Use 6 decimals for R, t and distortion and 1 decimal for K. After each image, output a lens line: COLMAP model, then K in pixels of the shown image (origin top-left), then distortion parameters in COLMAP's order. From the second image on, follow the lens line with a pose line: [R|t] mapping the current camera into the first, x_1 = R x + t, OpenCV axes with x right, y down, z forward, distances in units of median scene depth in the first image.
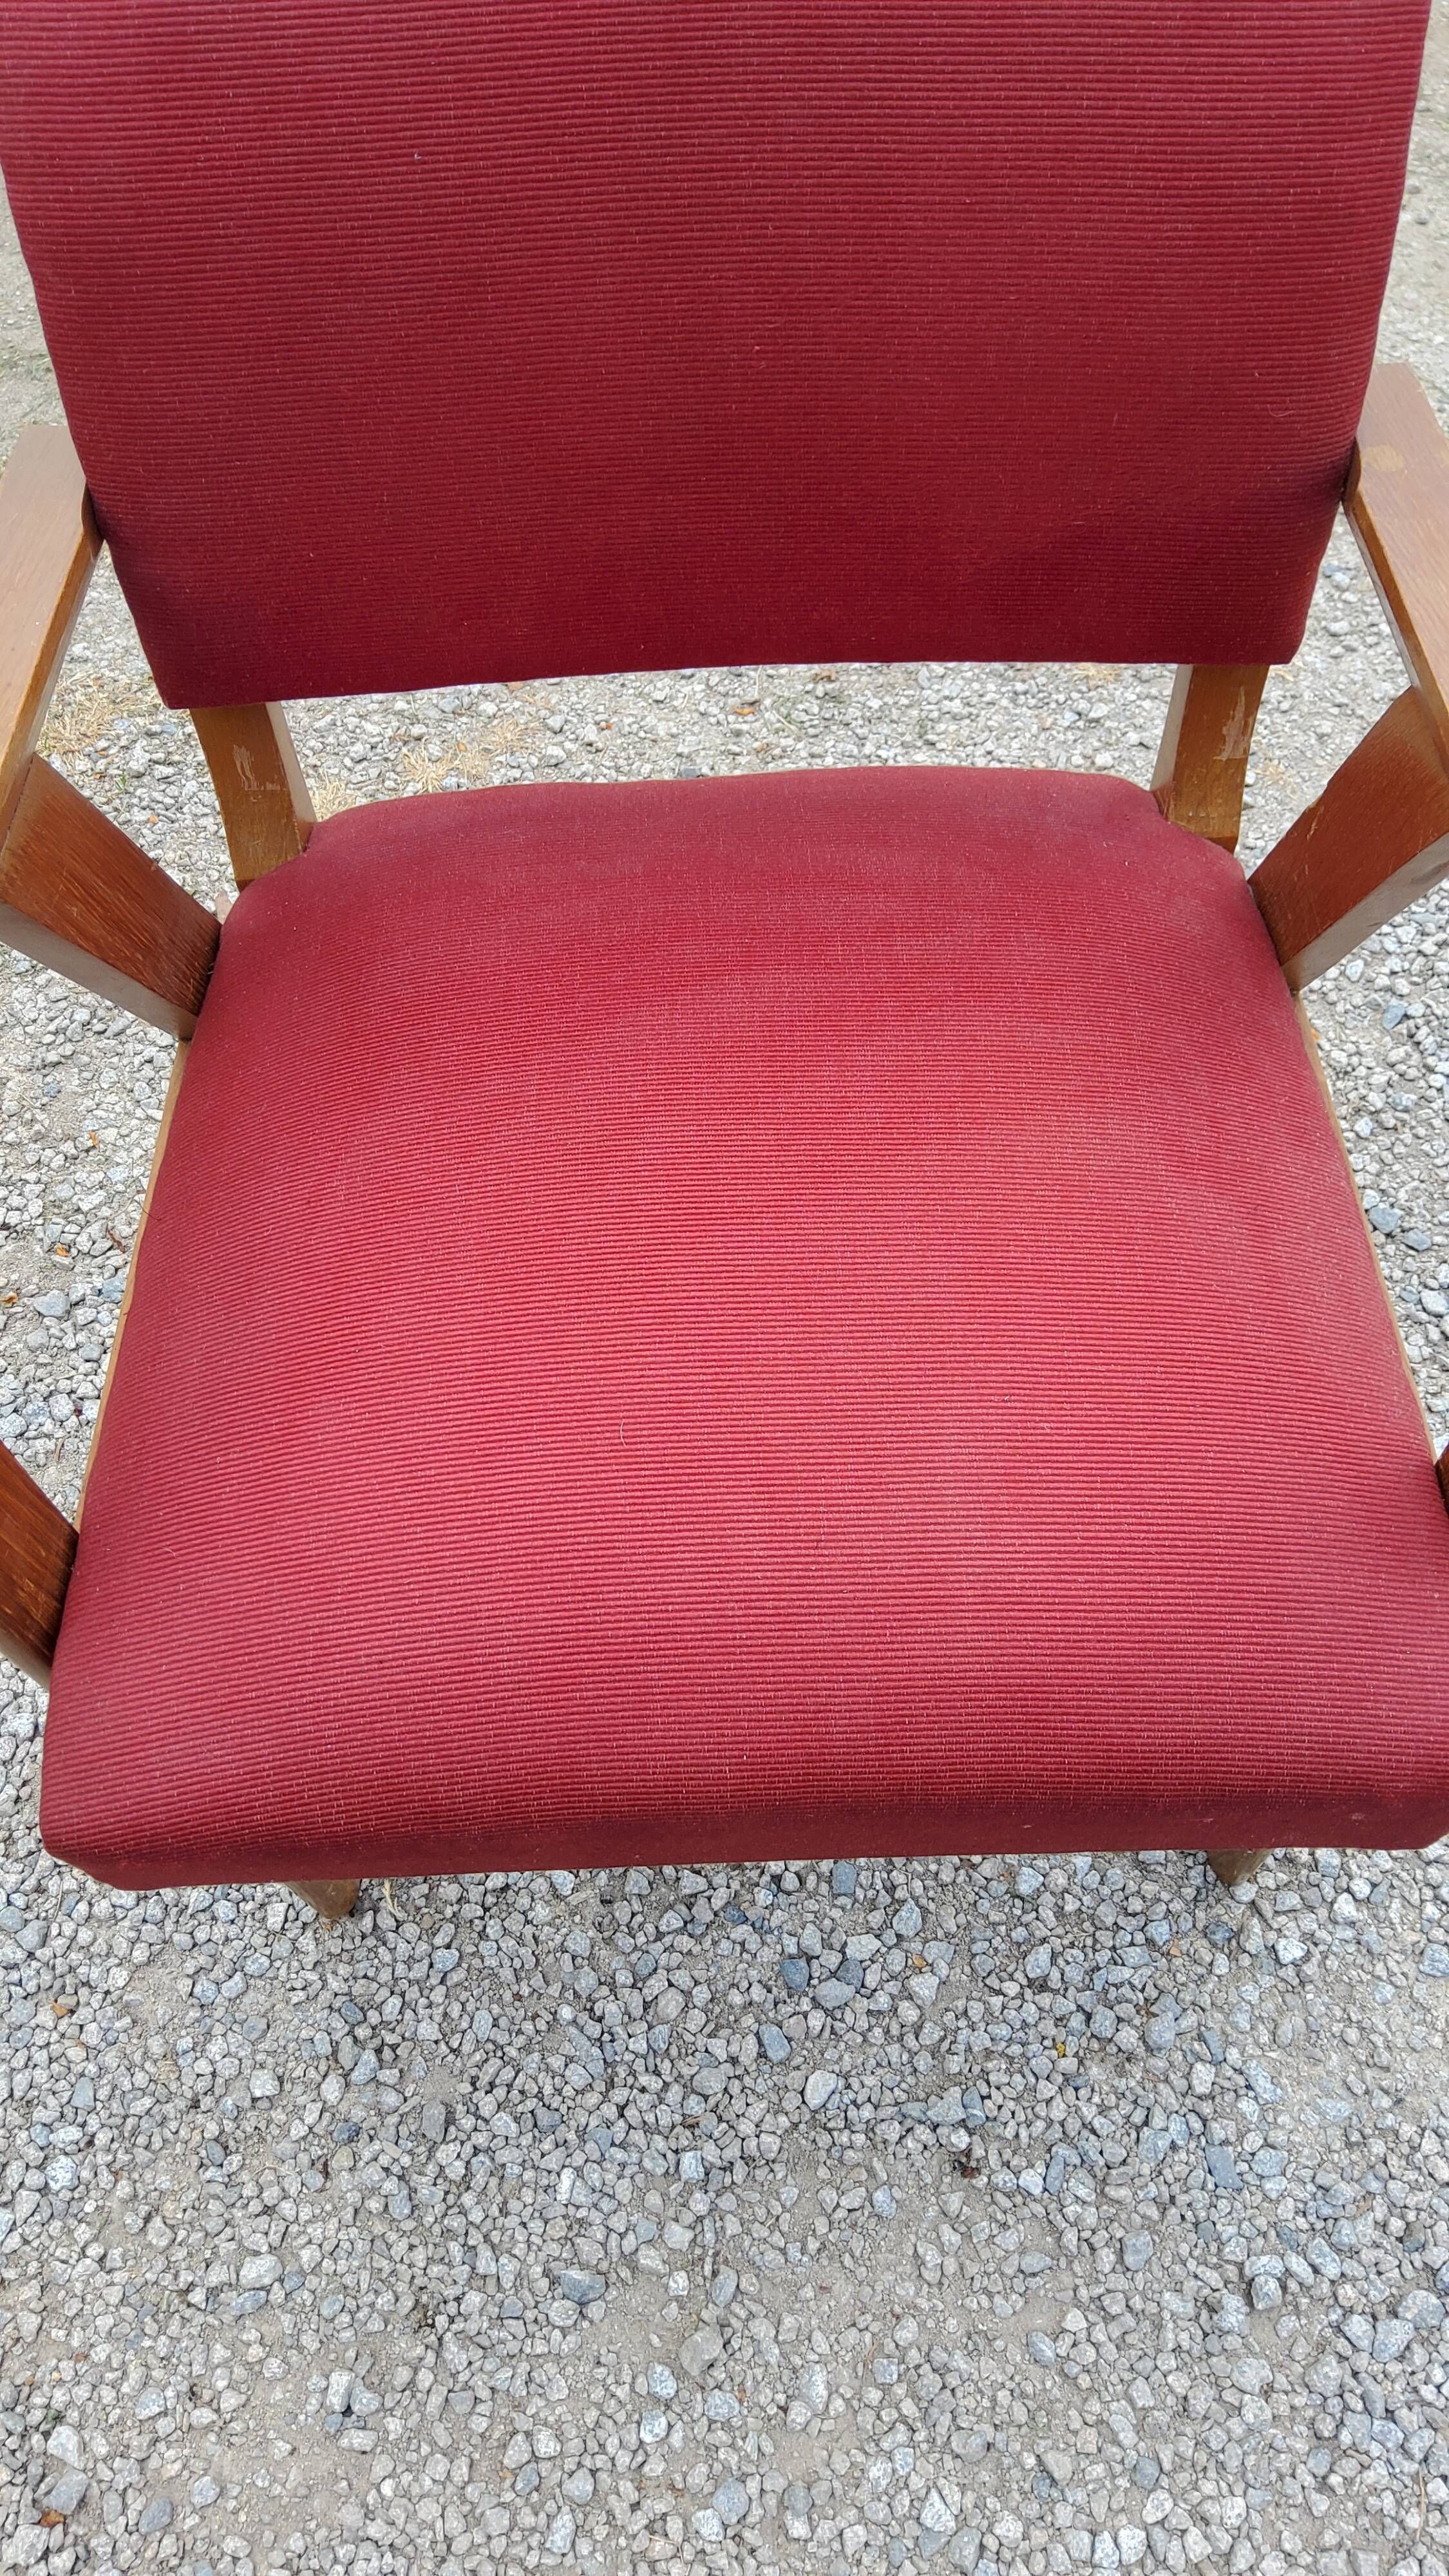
lens RADIAL K [[1924.1, 0, 745.2], [0, 1924.1, 1269.3], [0, 0, 1]] dist [0.060016, -0.110226]
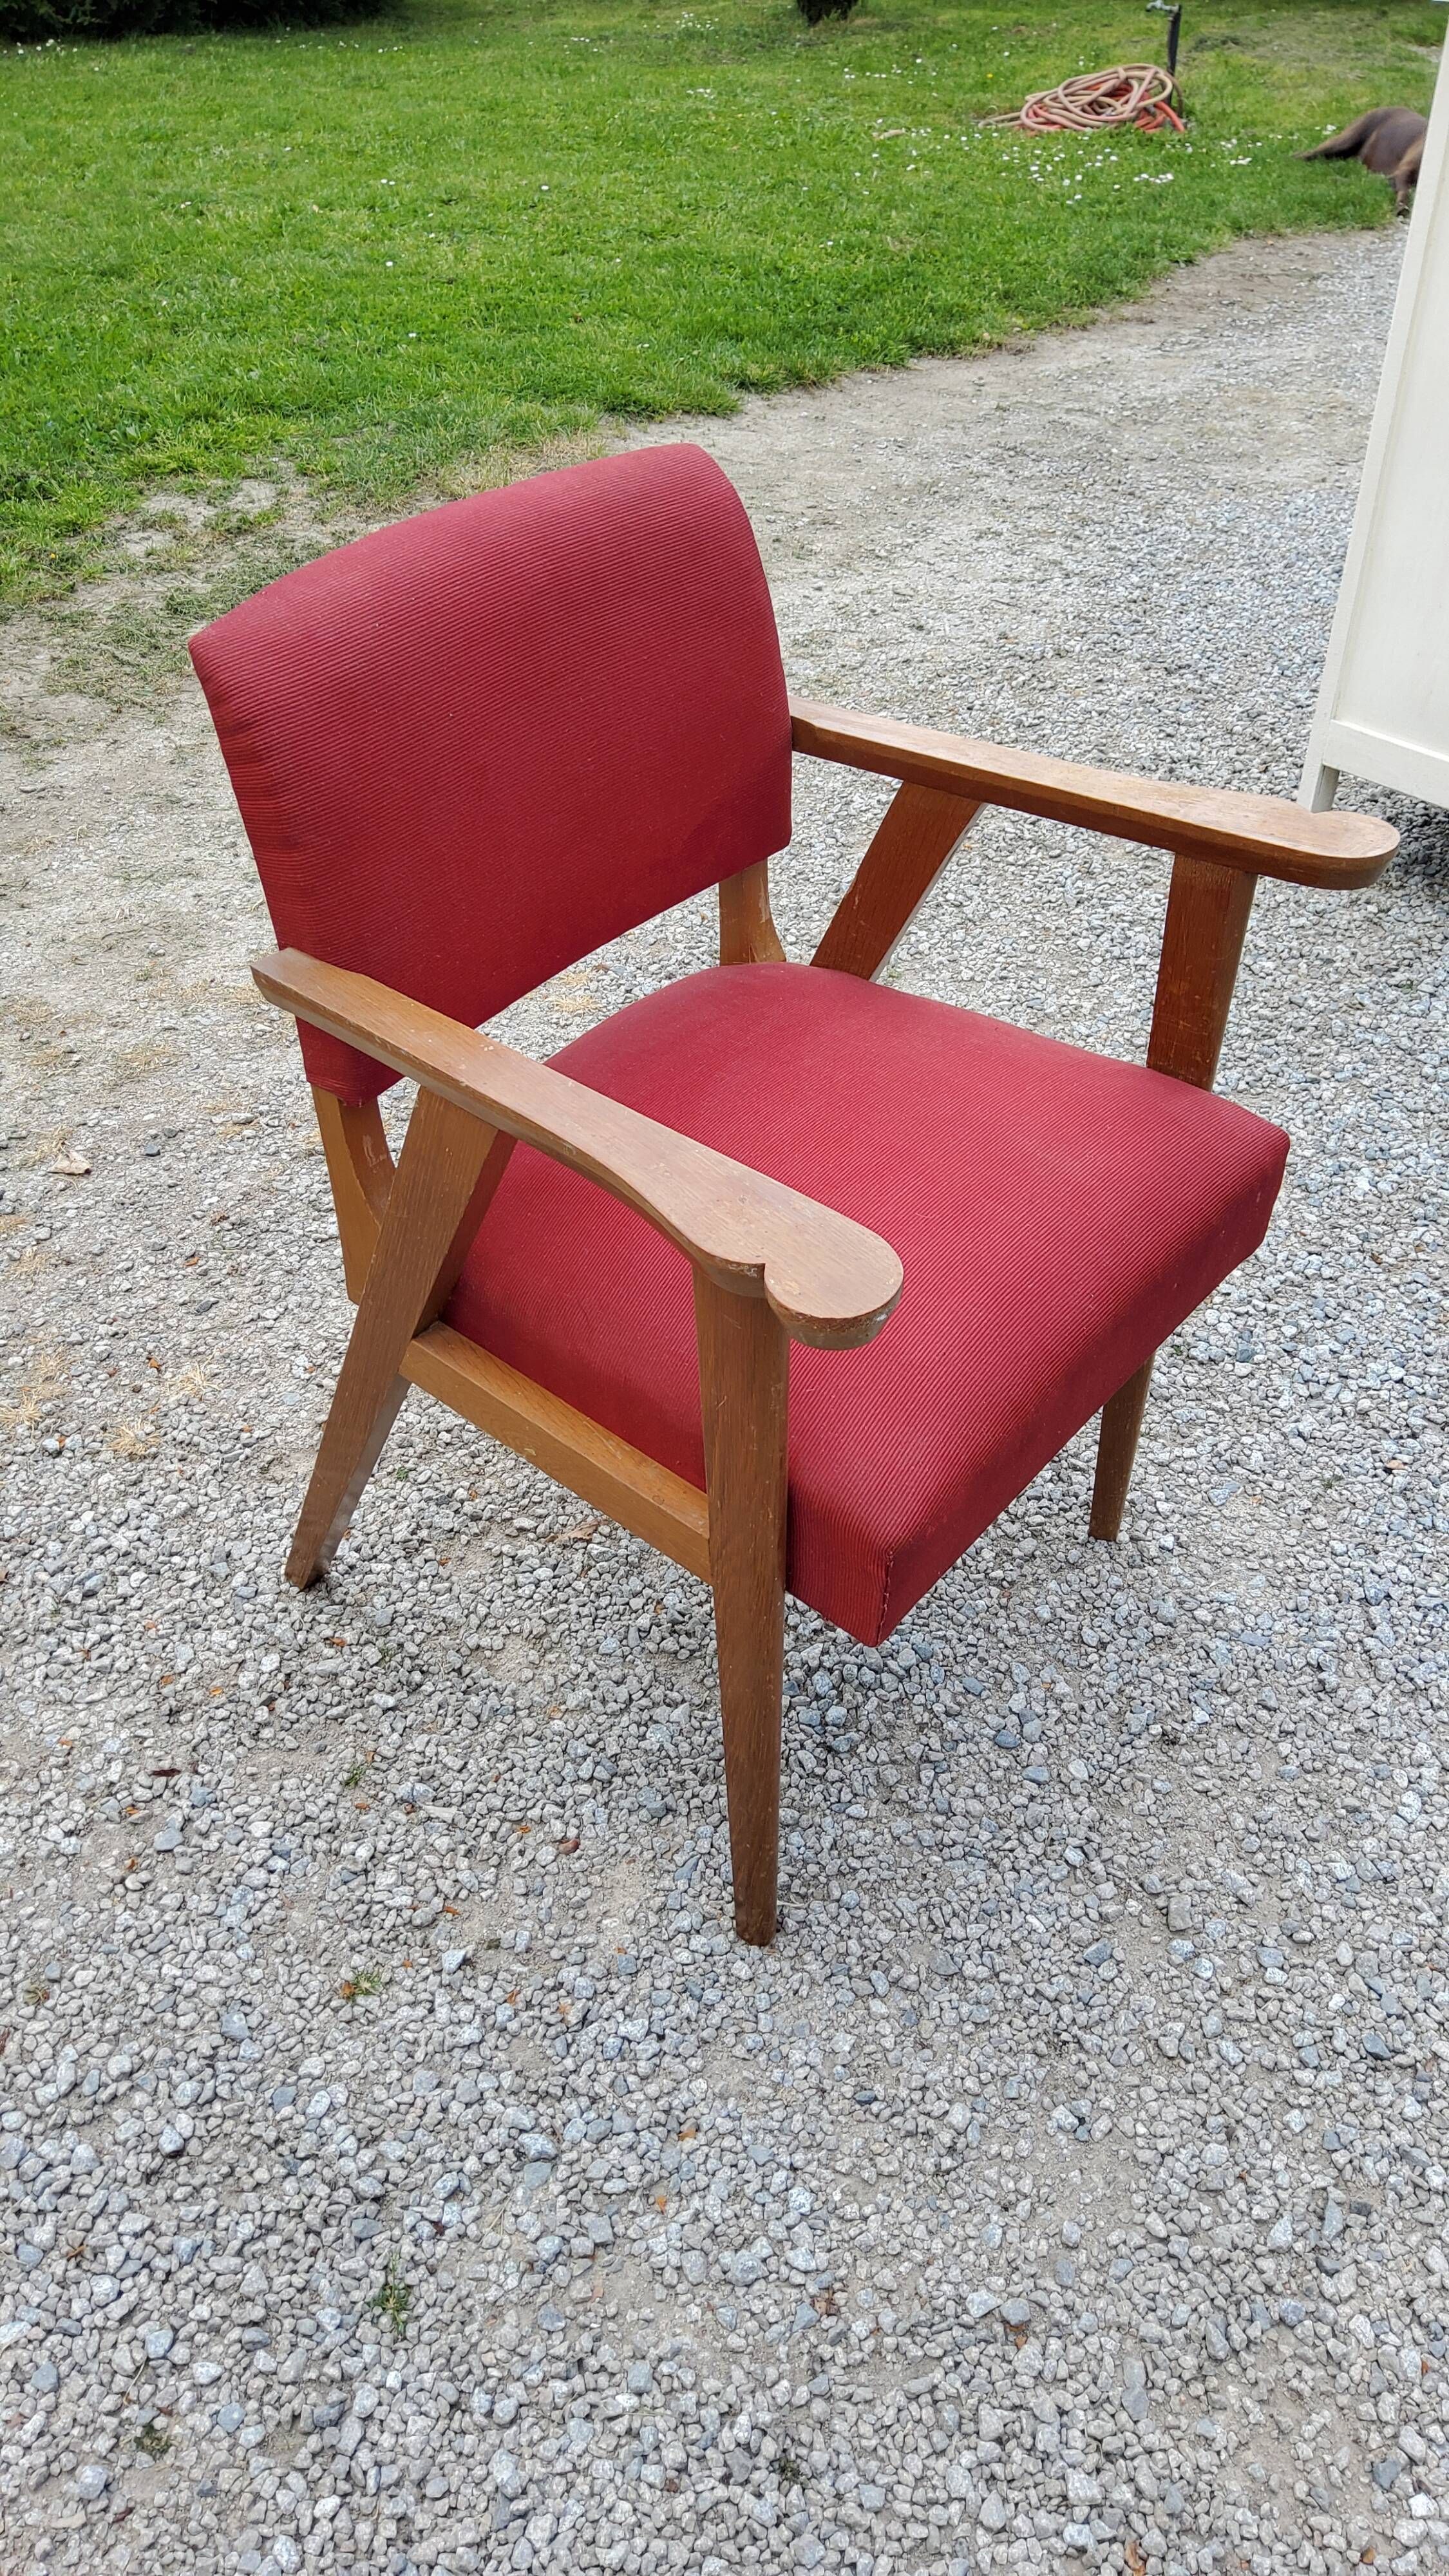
lens RADIAL K [[1895.8, 0, 724.5], [0, 1895.8, 1288.0], [0, 0, 1]] dist [0.116327, -0.256095]
pose [[0.645690, -0.475056, 0.597834, -0.827510], [0.652048, 0.750460, -0.107905, 0.135365], [-0.397390, 0.459490, 0.794324, -0.198651]]
